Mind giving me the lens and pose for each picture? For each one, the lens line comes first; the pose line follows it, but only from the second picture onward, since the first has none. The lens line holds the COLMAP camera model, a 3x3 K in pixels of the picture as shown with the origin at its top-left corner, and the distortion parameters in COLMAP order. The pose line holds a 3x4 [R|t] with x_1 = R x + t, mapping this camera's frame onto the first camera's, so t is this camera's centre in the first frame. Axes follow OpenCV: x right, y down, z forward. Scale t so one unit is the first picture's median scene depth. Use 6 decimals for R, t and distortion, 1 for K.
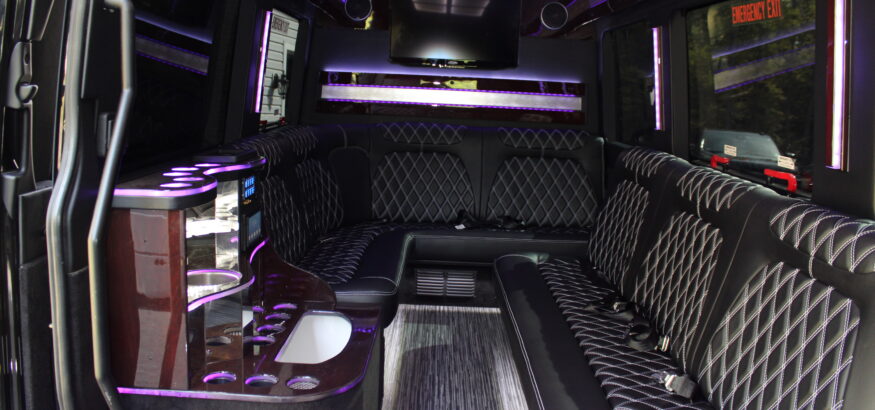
lens RADIAL K [[711.7, 0, 437.5], [0, 711.7, 205.0], [0, 0, 1]] dist [-0.121934, -0.000086]
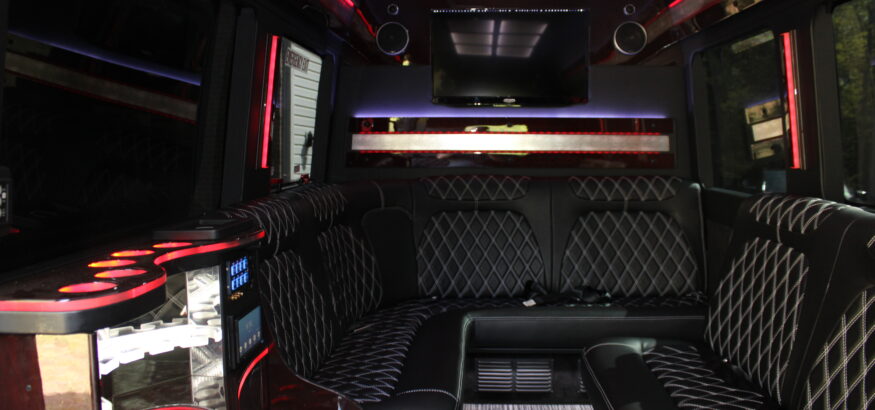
lens RADIAL K [[711.7, 0, 437.5], [0, 711.7, 205.0], [0, 0, 1]] dist [-0.121934, -0.000086]
pose [[0.997479, -0.039968, -0.058630, -0.019162], [0.035232, 0.996196, -0.079705, -0.018041], [0.061592, 0.077438, 0.995093, 0.192614]]
